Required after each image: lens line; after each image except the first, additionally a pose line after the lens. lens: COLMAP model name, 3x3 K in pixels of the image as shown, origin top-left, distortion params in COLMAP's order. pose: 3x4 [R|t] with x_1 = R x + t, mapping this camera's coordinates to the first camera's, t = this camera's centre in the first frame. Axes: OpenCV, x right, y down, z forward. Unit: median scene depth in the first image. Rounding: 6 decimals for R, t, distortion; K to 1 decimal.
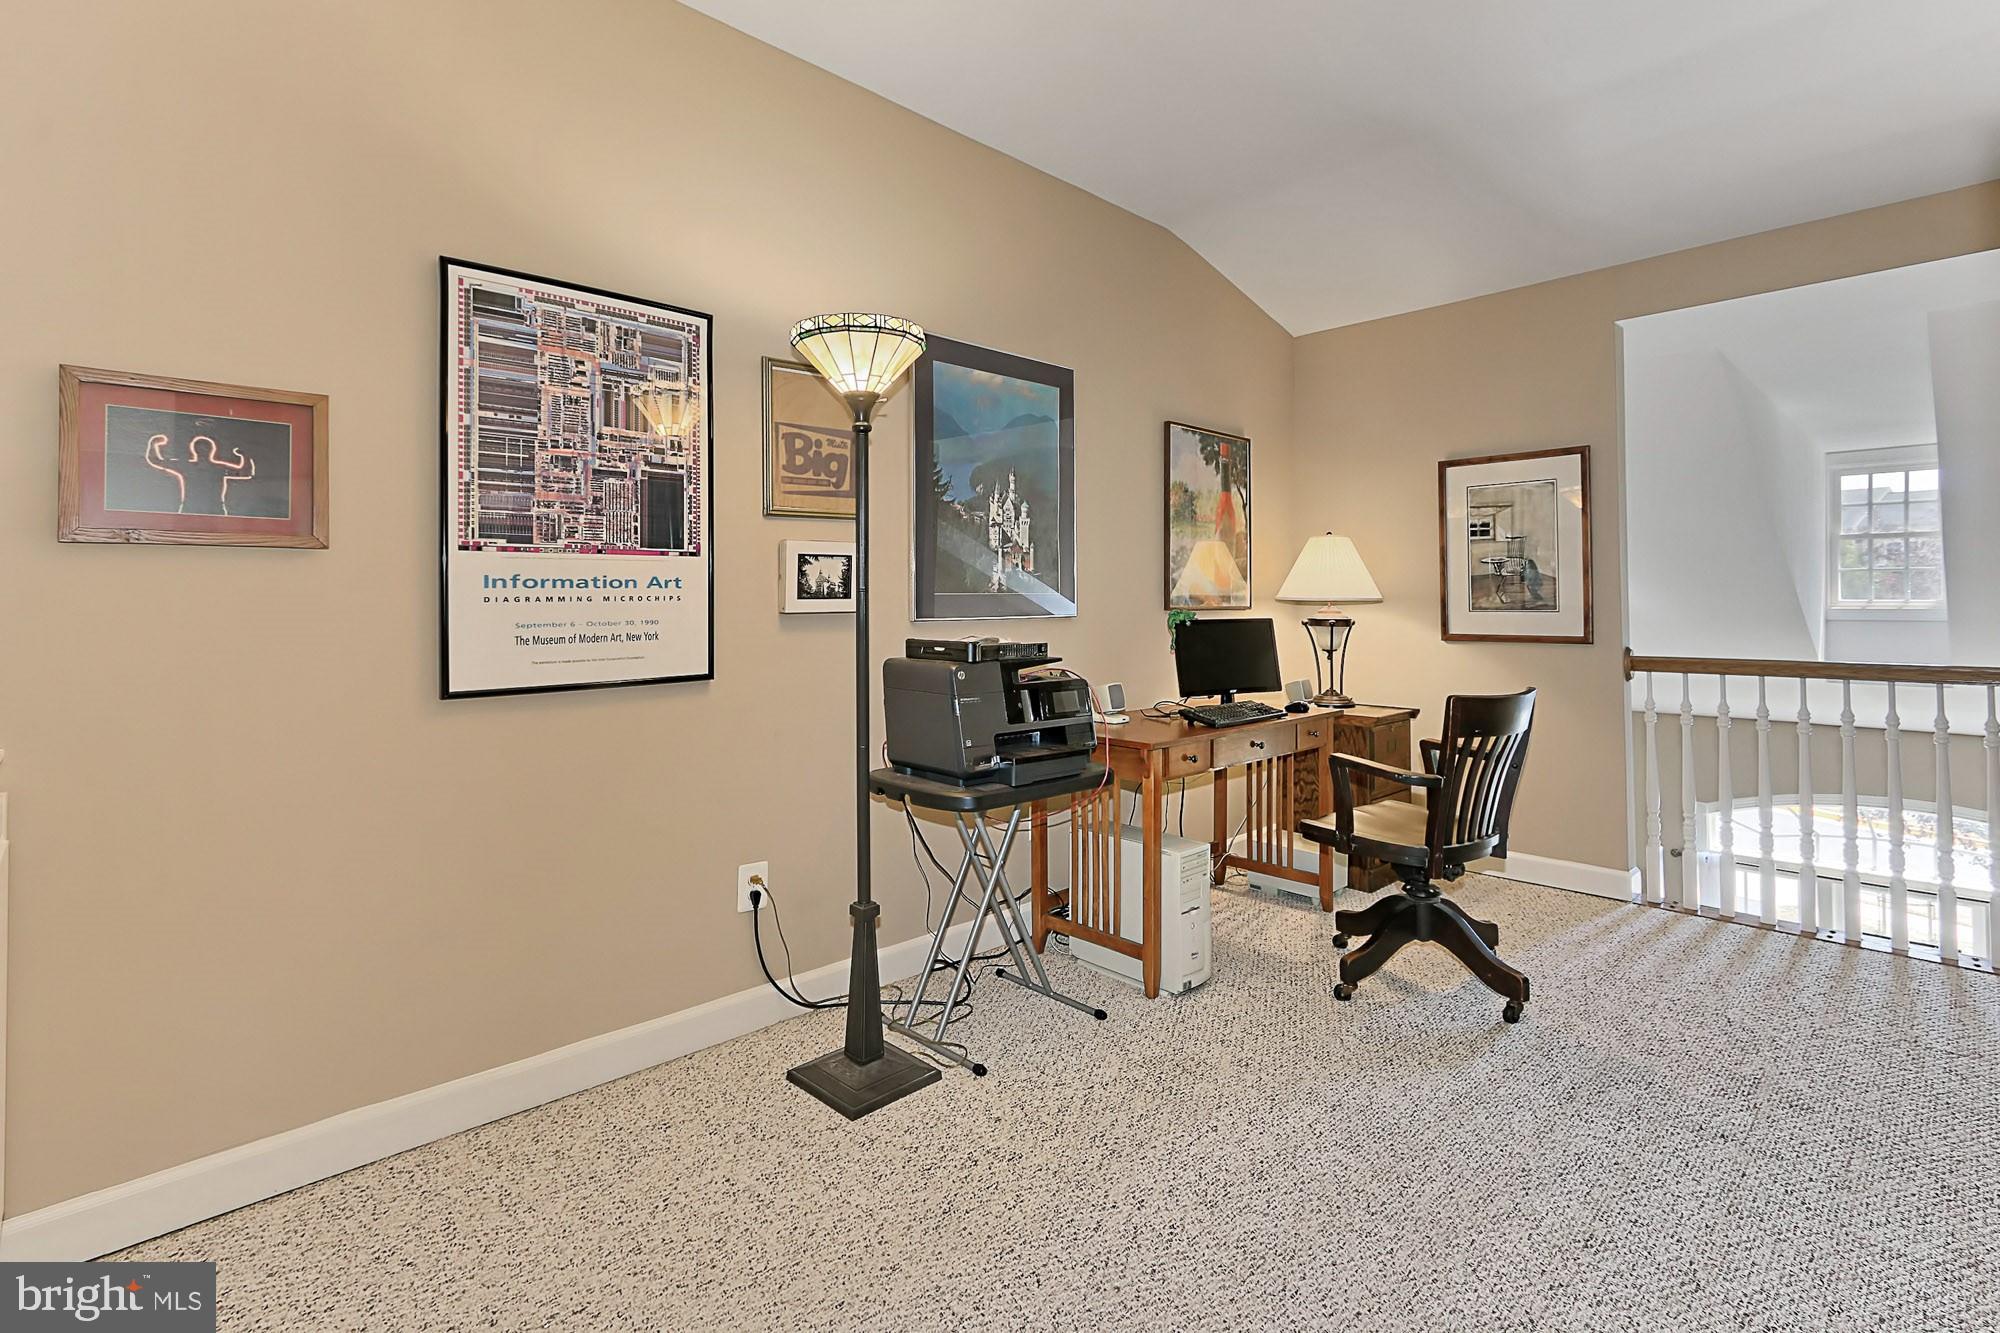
lens RADIAL K [[943.0, 0, 985.4], [0, 943.0, 623.9], [0, 0, 1]] dist [-0.000898, 0.001516]
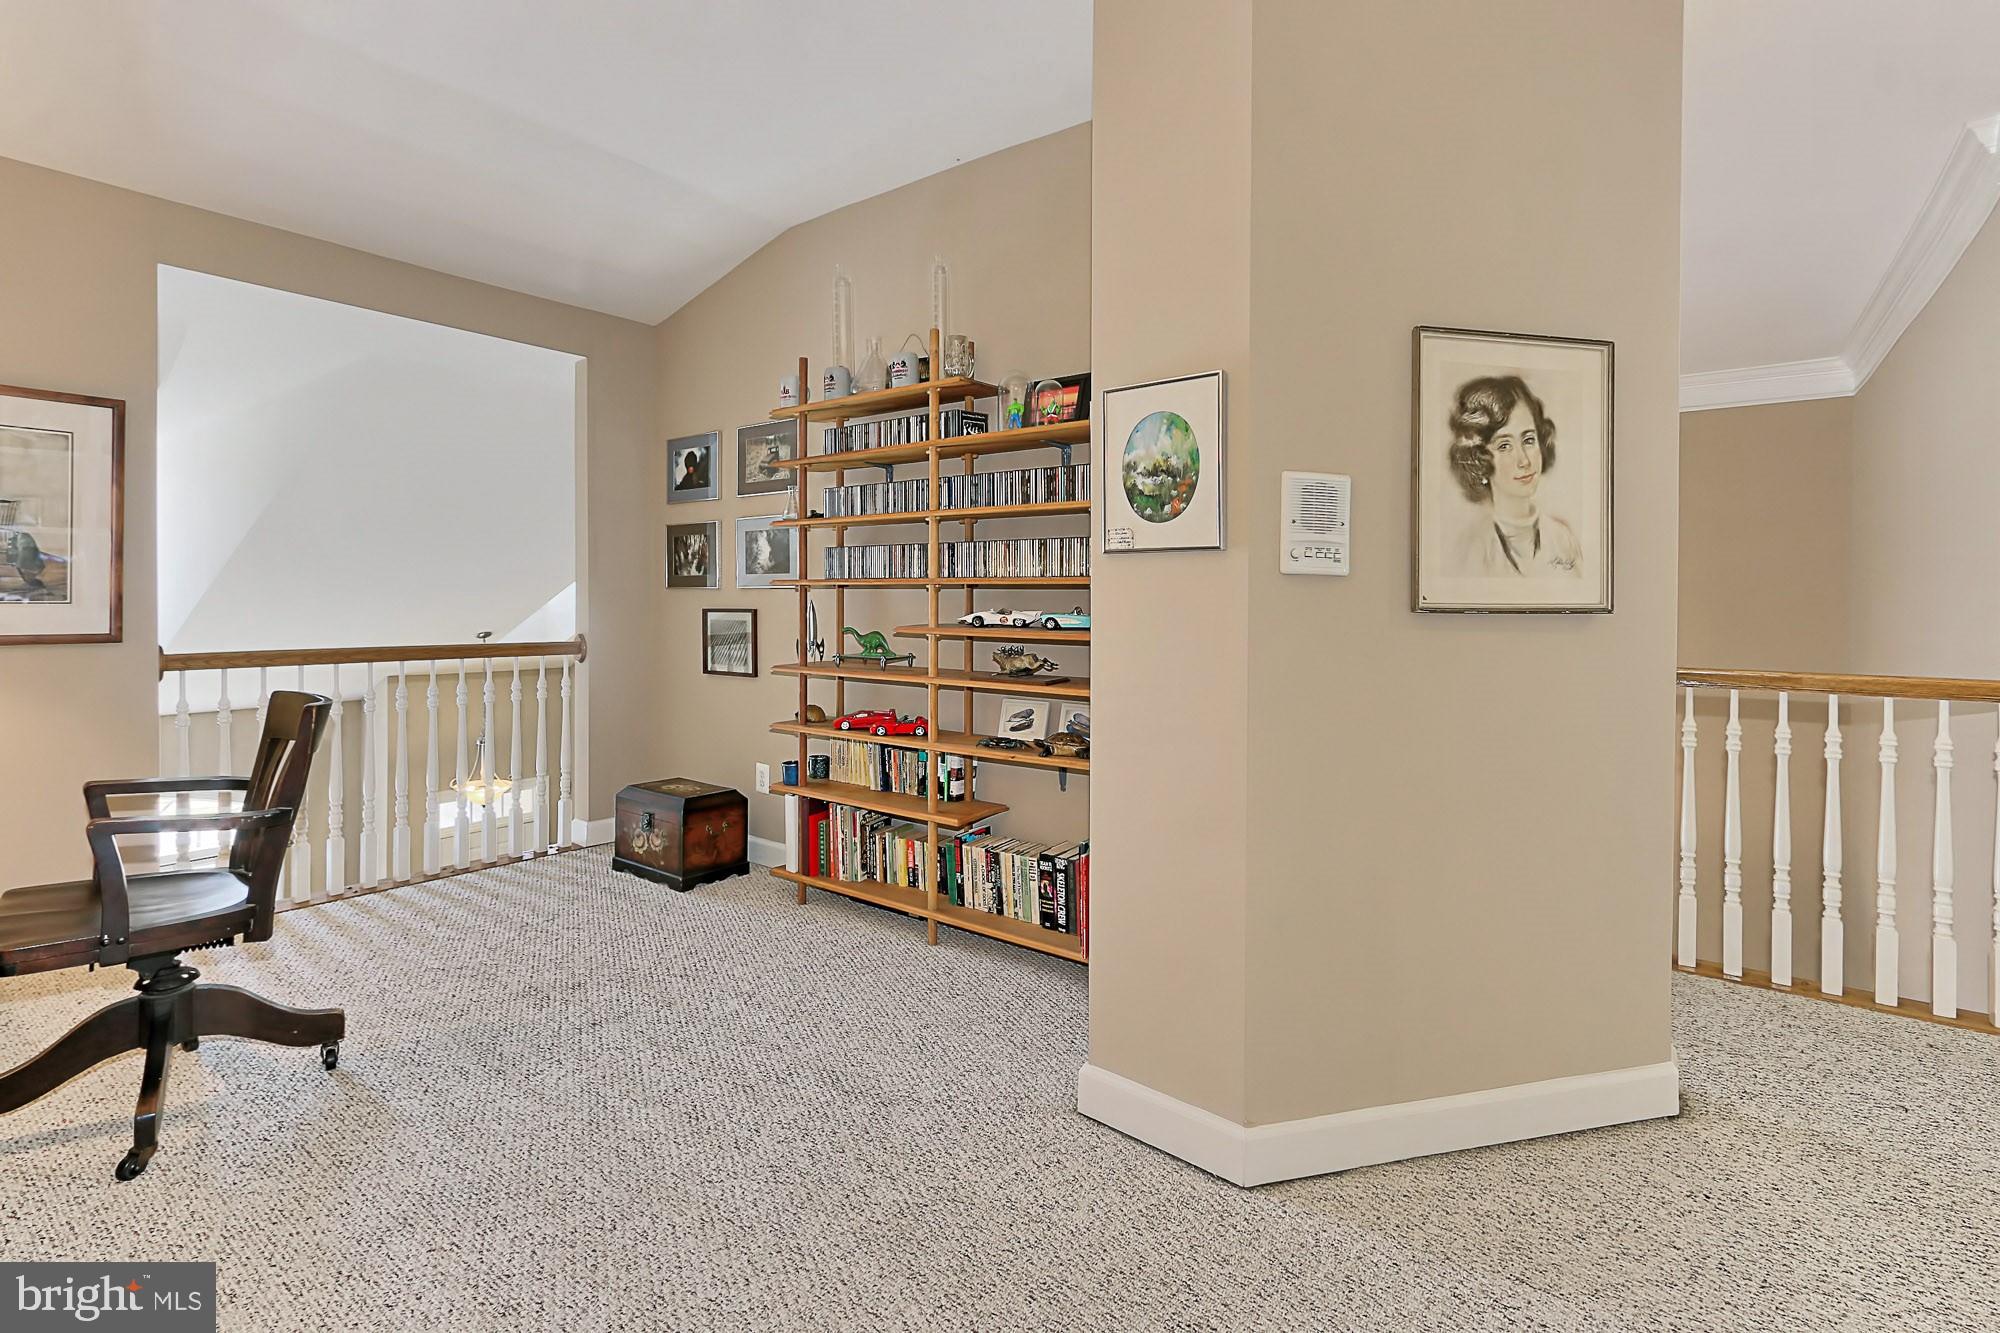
lens RADIAL K [[943.0, 0, 985.4], [0, 943.0, 623.9], [0, 0, 1]] dist [-0.000898, 0.001516]
pose [[-0.164658, -0.019360, 0.986161, -0.305102], [0.011751, 0.999698, 0.021588, -0.003619], [-0.986281, 0.015143, -0.164381, 0.402353]]
